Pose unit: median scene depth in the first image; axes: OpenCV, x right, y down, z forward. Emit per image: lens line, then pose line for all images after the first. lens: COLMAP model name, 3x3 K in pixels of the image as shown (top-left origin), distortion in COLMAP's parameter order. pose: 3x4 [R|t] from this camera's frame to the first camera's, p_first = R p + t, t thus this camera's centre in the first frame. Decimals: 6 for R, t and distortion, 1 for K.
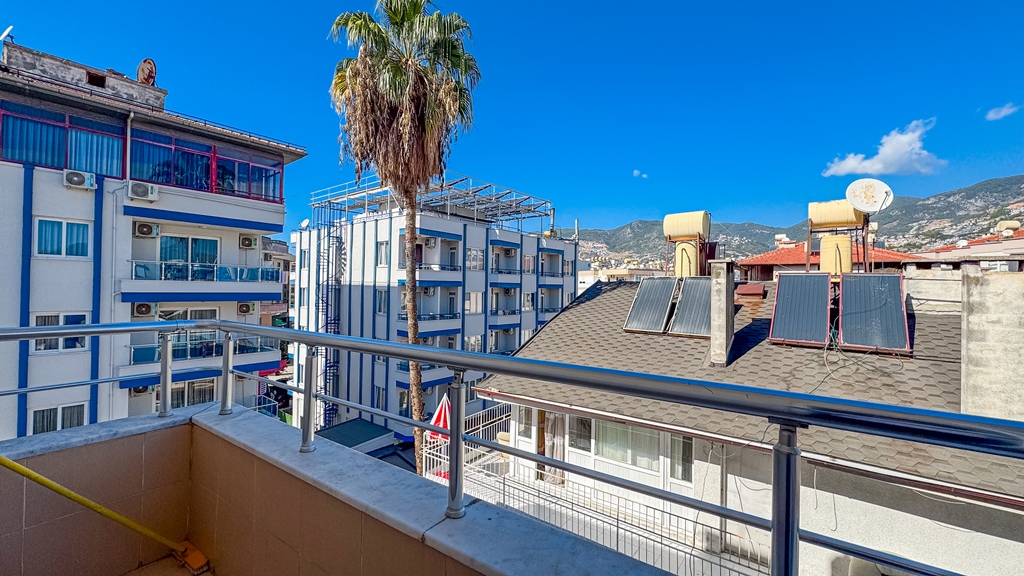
lens RADIAL K [[412.4, 0, 505.9], [0, 412.4, 286.4], [0, 0, 1]] dist [-0.001674, -0.000194]
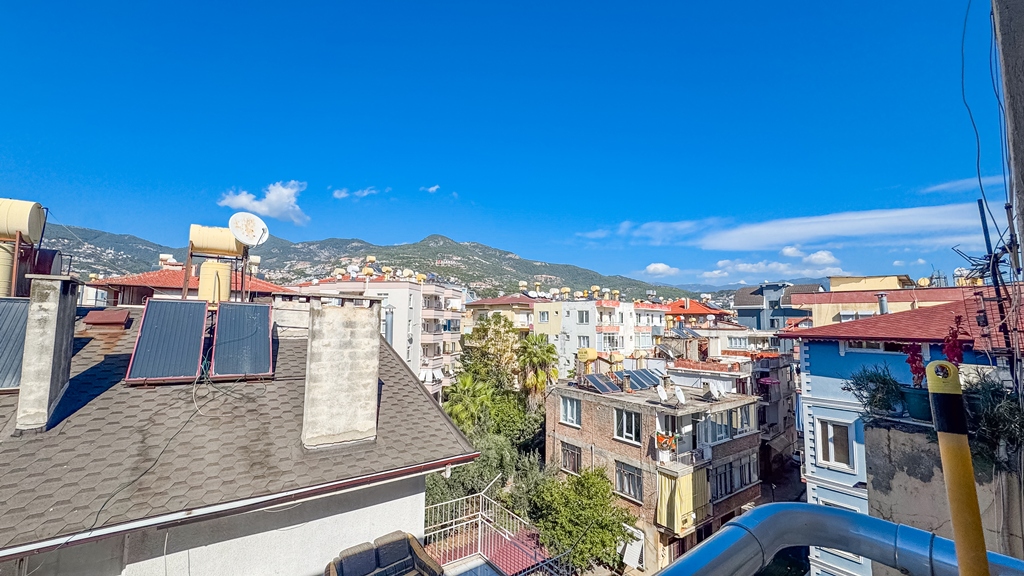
lens RADIAL K [[412.4, 0, 514.5], [0, 412.4, 286.2], [0, 0, 1]] dist [-0.001674, -0.000194]
pose [[0.279161, 0.074404, 0.957357, 0.069953], [-0.015394, 0.997212, -0.073013, -0.007247], [-0.960121, 0.005644, 0.279529, 0.050890]]
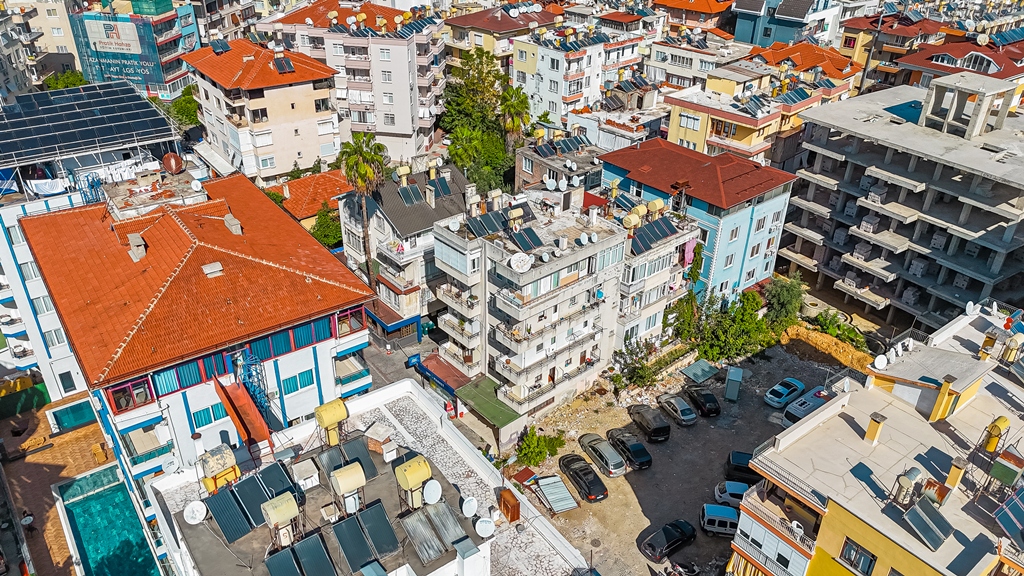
lens RADIAL K [[756.3, 0, 510.4], [0, 756.3, 284.9], [0, 0, 1]] dist [0.064397, -0.050098]
pose [[0.256269, -0.489863, 0.833283, -3.267171], [-0.018611, 0.859411, 0.510947, -1.666491], [-0.966426, -0.146449, 0.211124, -0.852650]]
